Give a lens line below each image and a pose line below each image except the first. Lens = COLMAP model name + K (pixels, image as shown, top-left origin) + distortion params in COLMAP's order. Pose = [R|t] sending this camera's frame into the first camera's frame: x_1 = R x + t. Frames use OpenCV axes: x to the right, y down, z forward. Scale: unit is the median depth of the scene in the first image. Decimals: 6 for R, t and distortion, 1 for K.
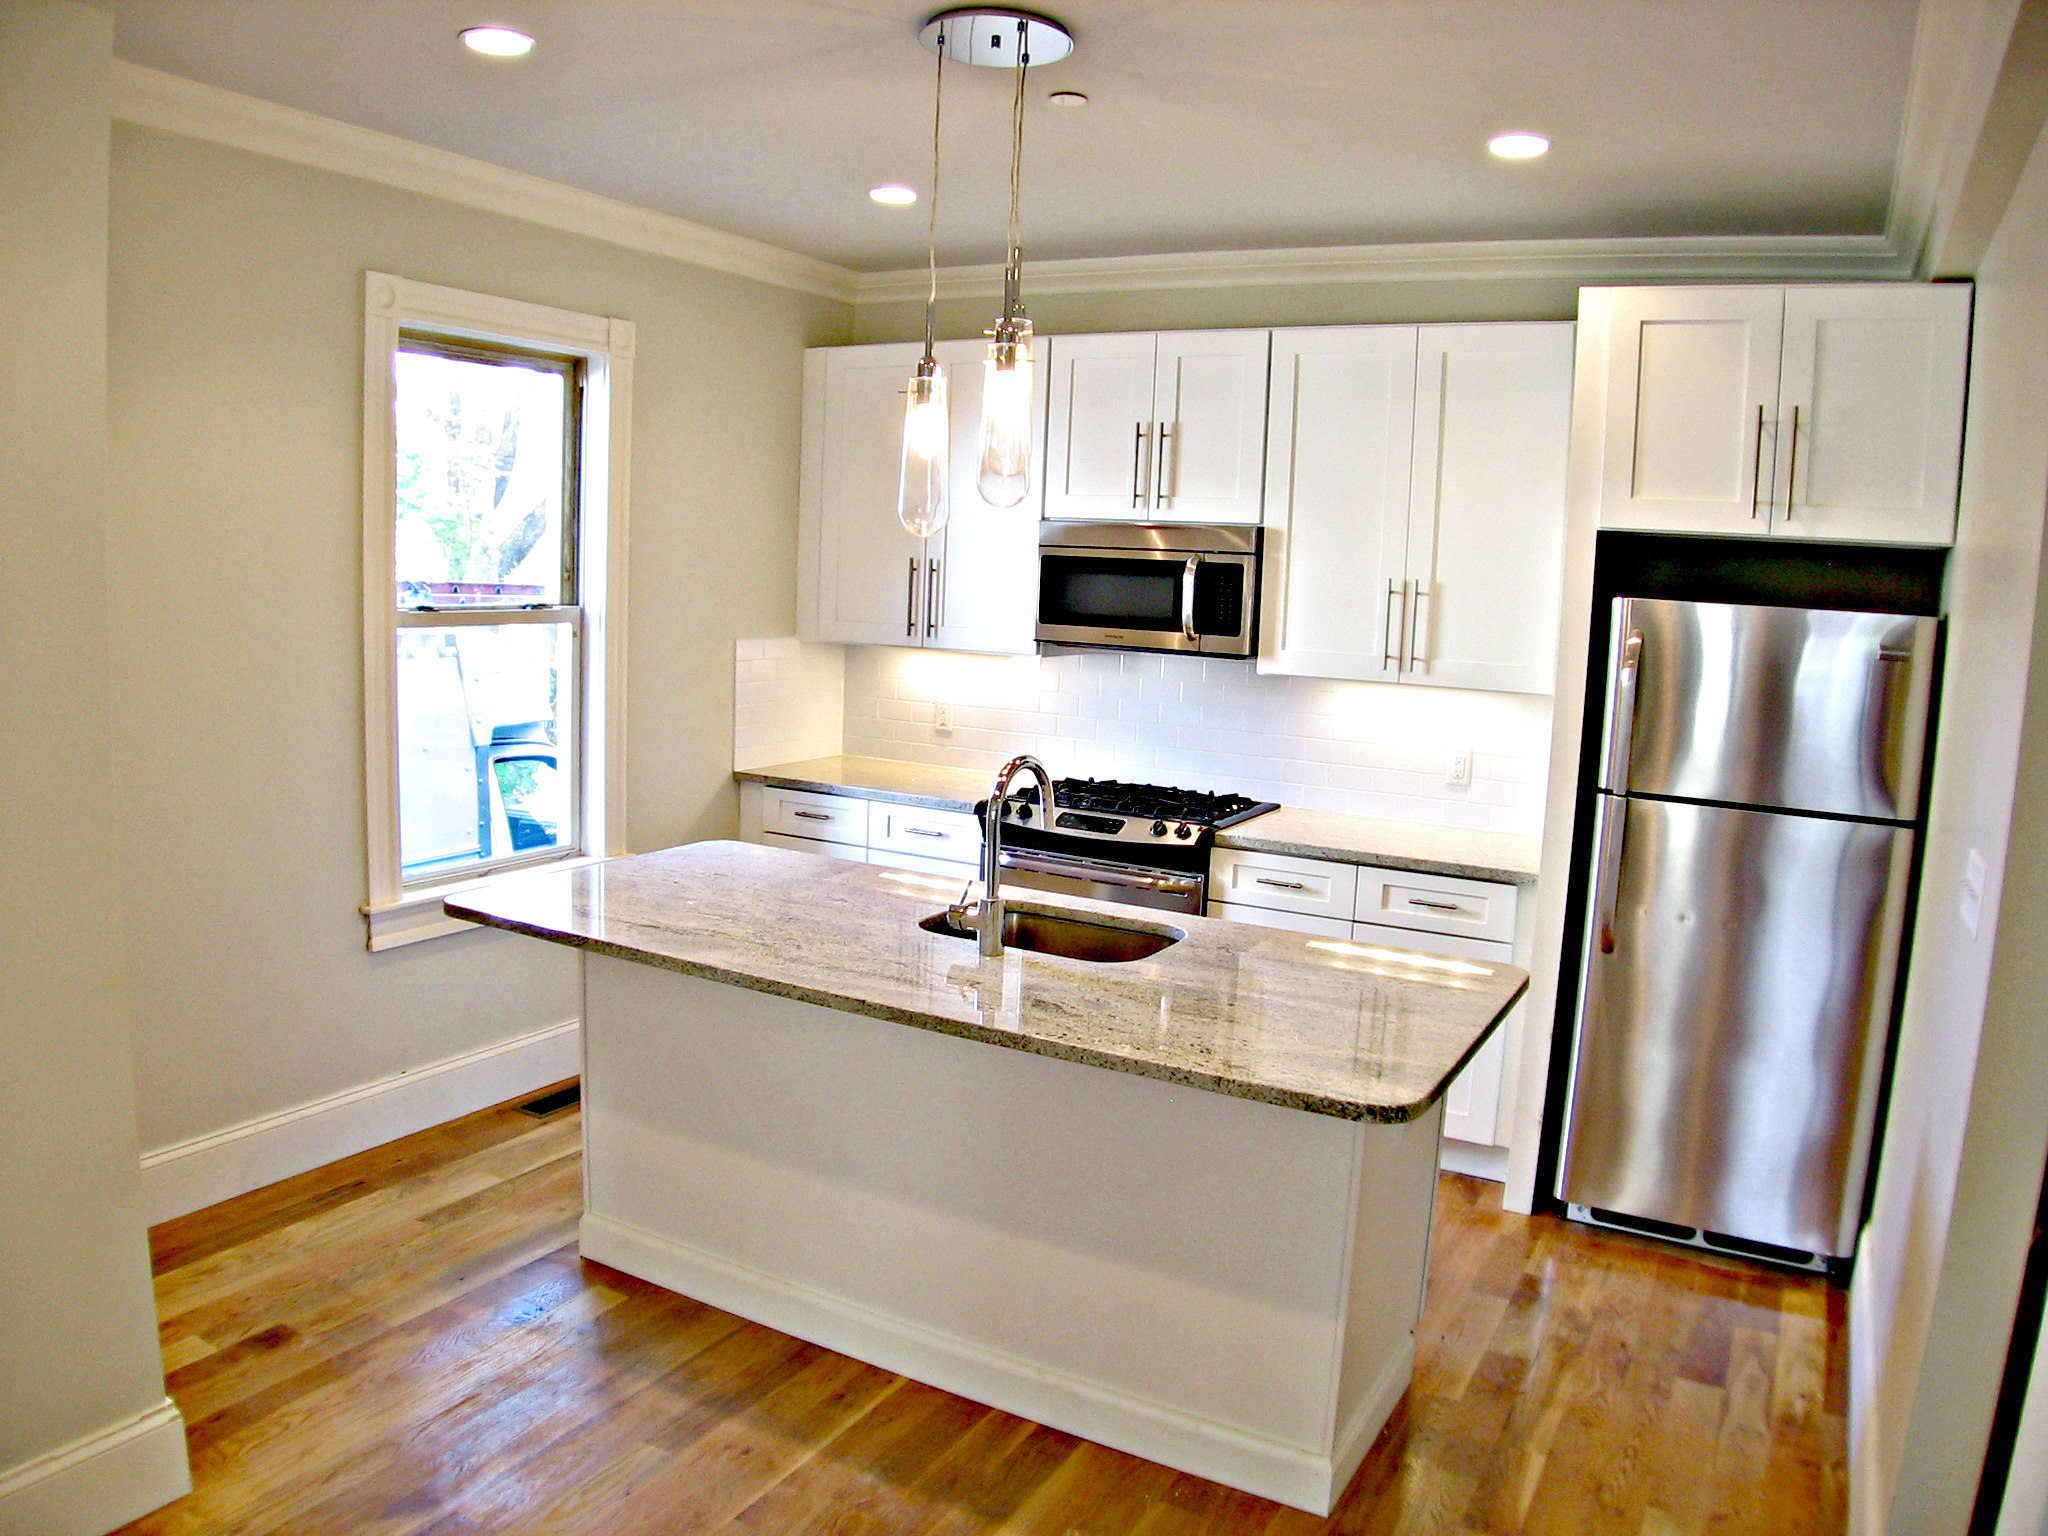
lens RADIAL K [[1503.9, 0, 1026.1], [0, 1503.9, 772.1], [0, 0, 1]] dist [-0.149791, 0.031780]
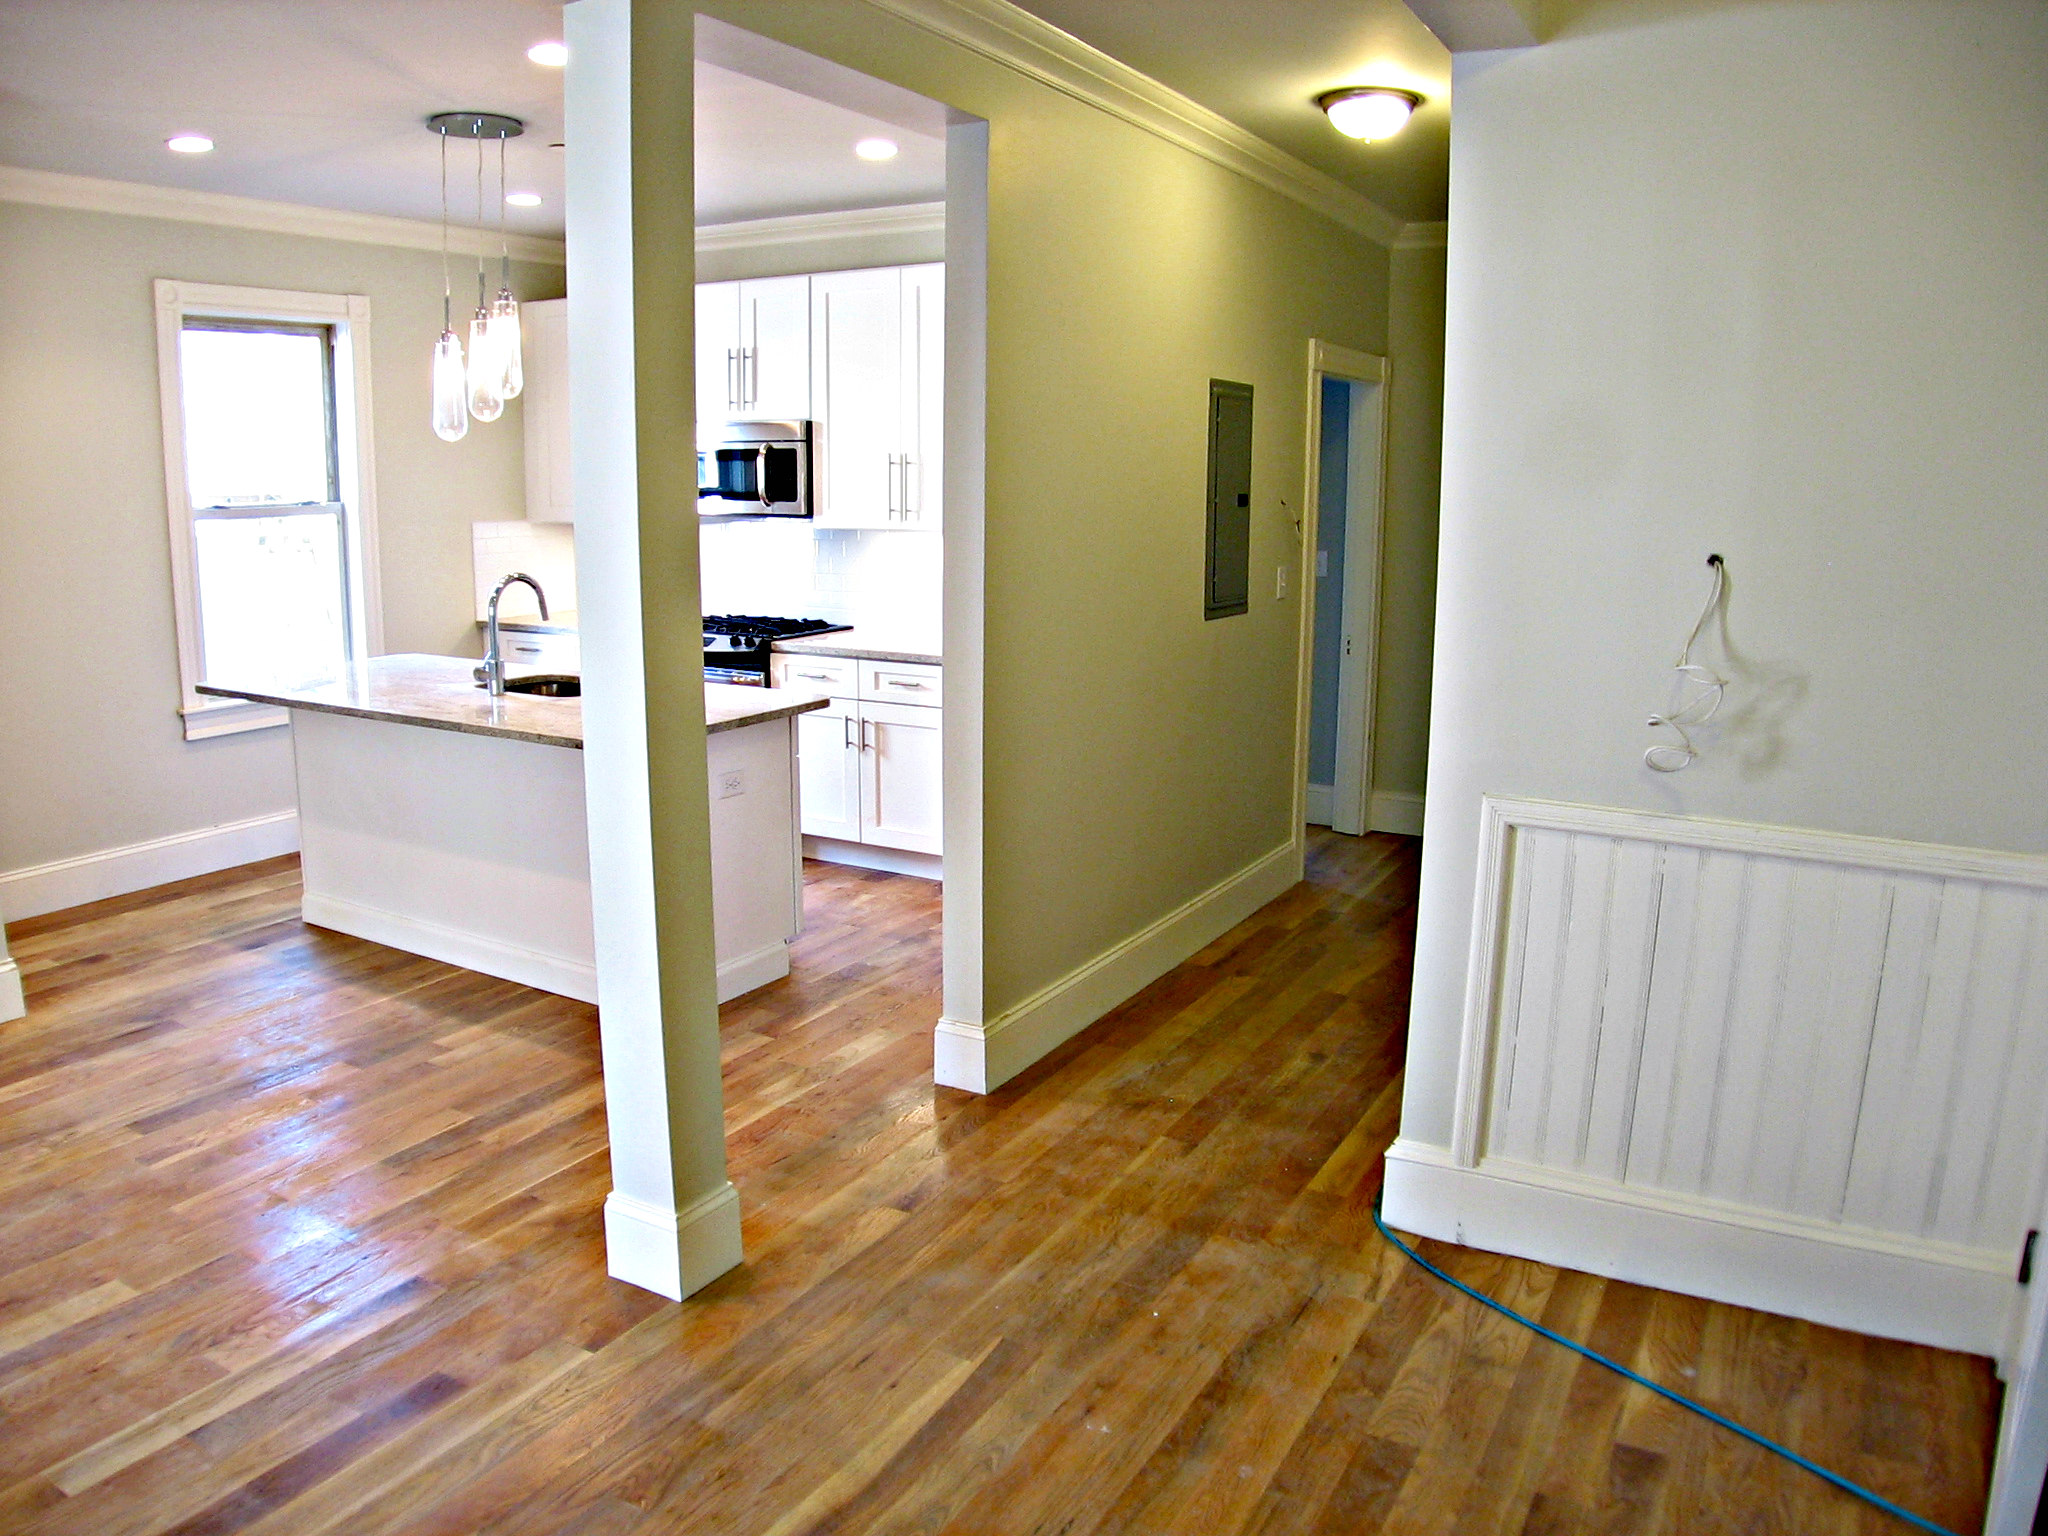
lens RADIAL K [[1503.9, 0, 1023.6], [0, 1503.9, 761.4], [0, 0, 1]] dist [-0.149791, 0.031780]
pose [[0.999364, -0.029796, -0.019608, 0.383359], [0.030857, 0.997942, 0.056211, 0.079596], [0.017893, -0.056780, 0.998226, -0.391252]]
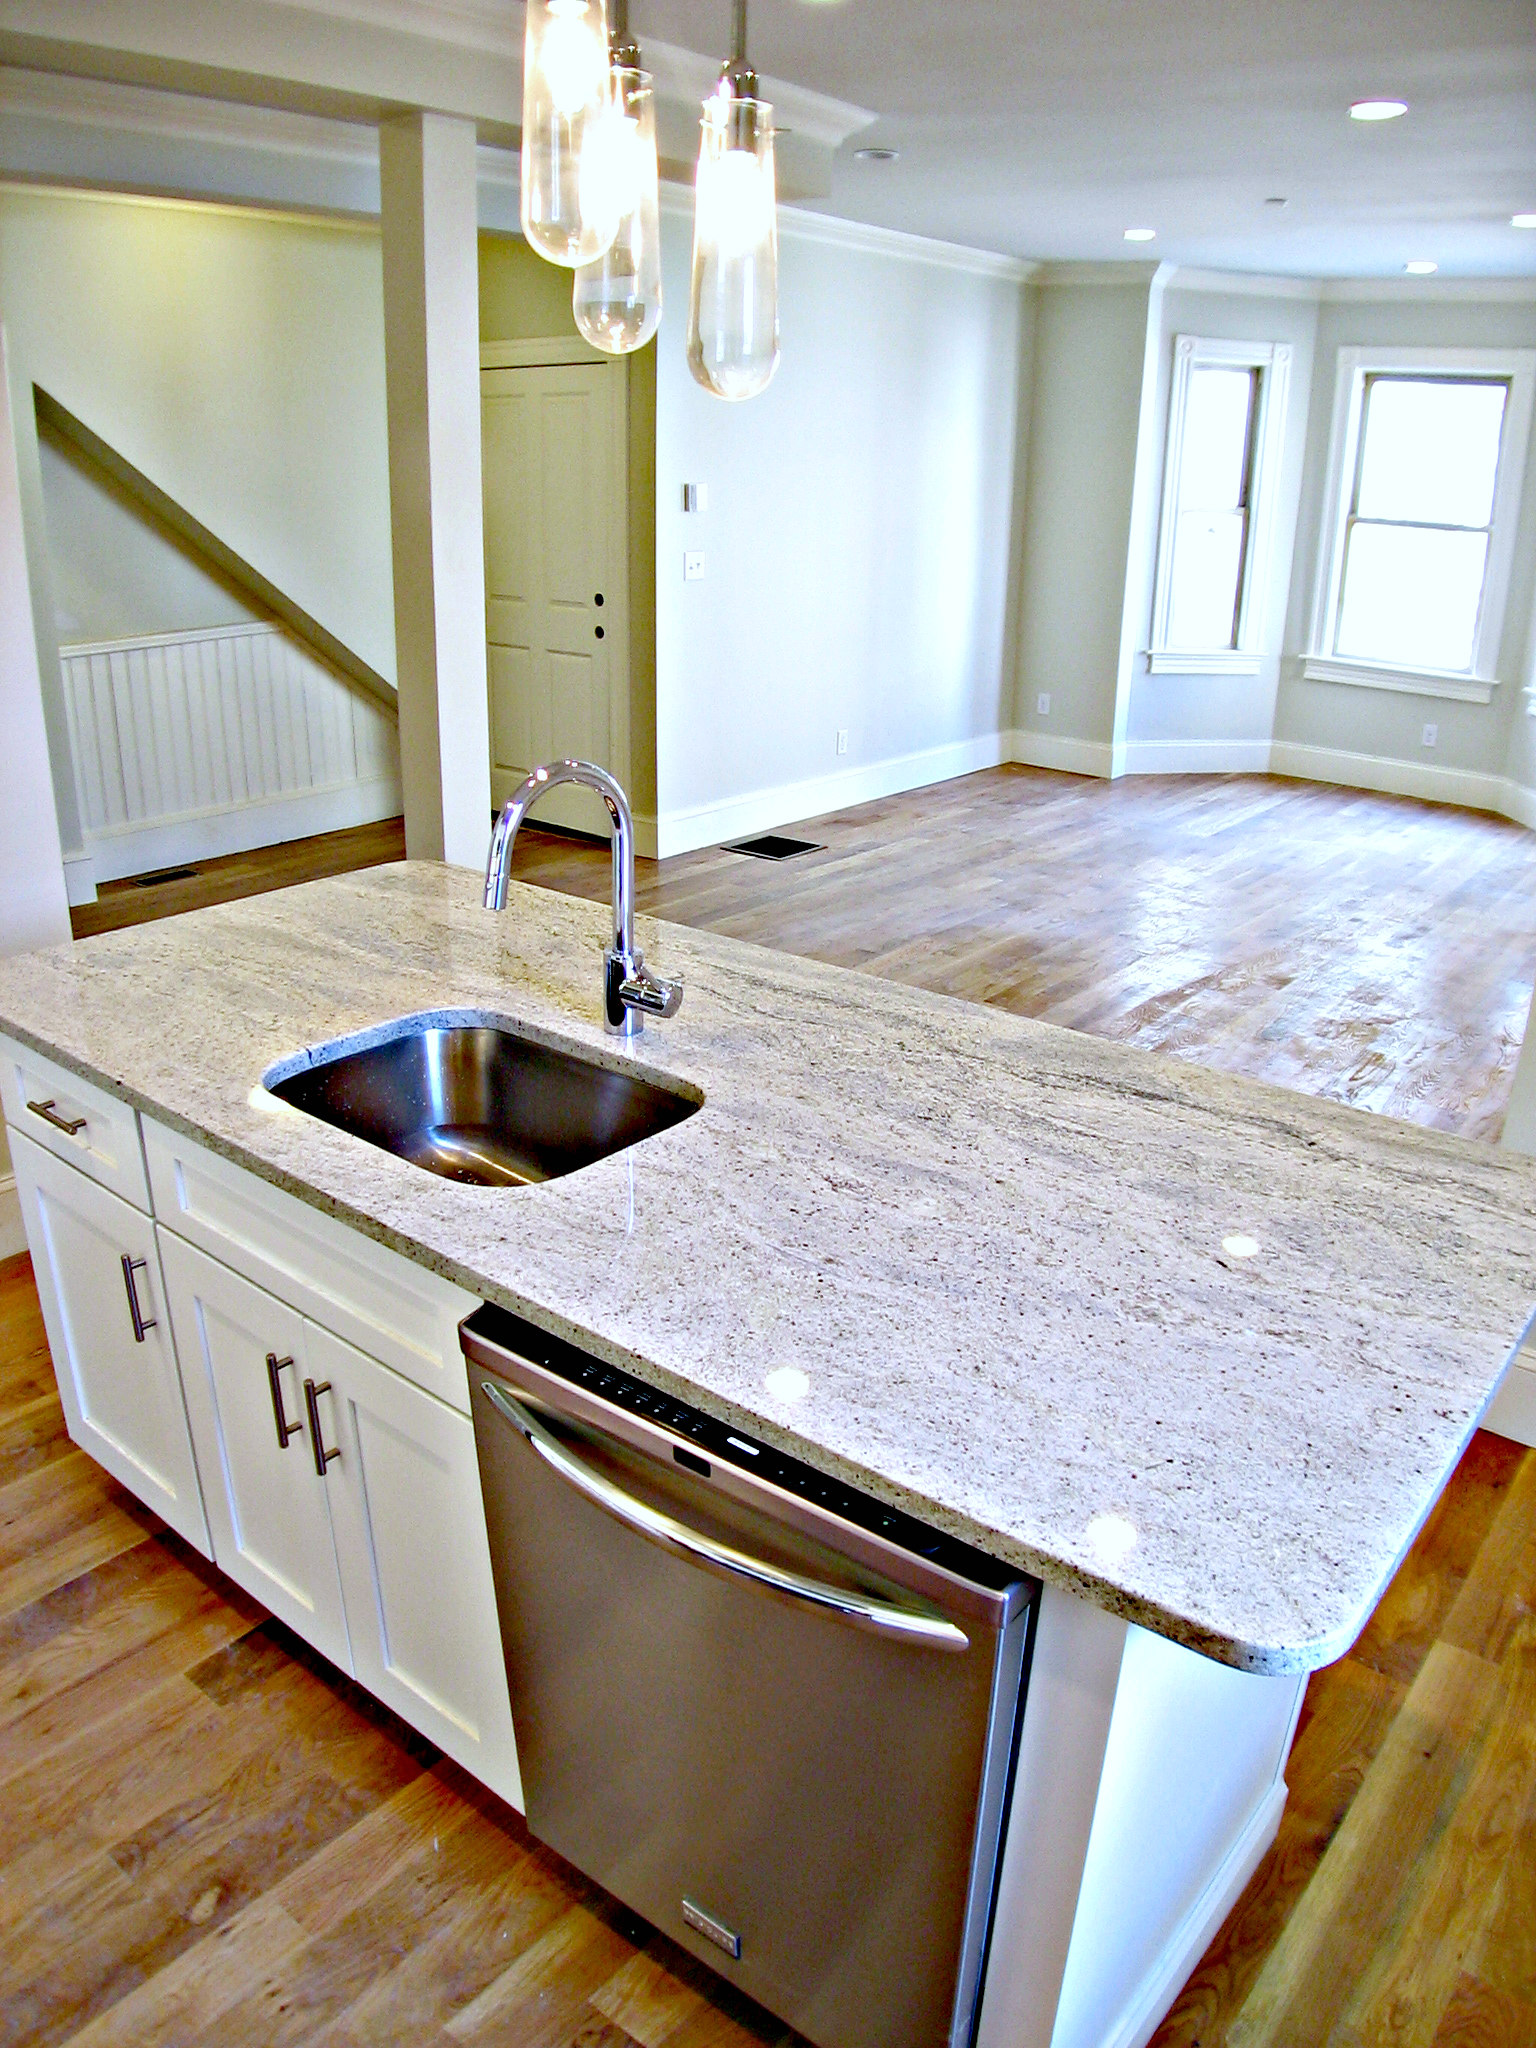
lens RADIAL K [[1503.9, 0, 765.0], [0, 1503.9, 1024.3], [0, 0, 1]] dist [-0.149791, 0.031780]
pose [[-0.983998, -0.114812, 0.136260, -0.121933], [-0.034354, 0.872624, 0.487183, -0.148441], [-0.174839, 0.474706, -0.862604, 1.064023]]
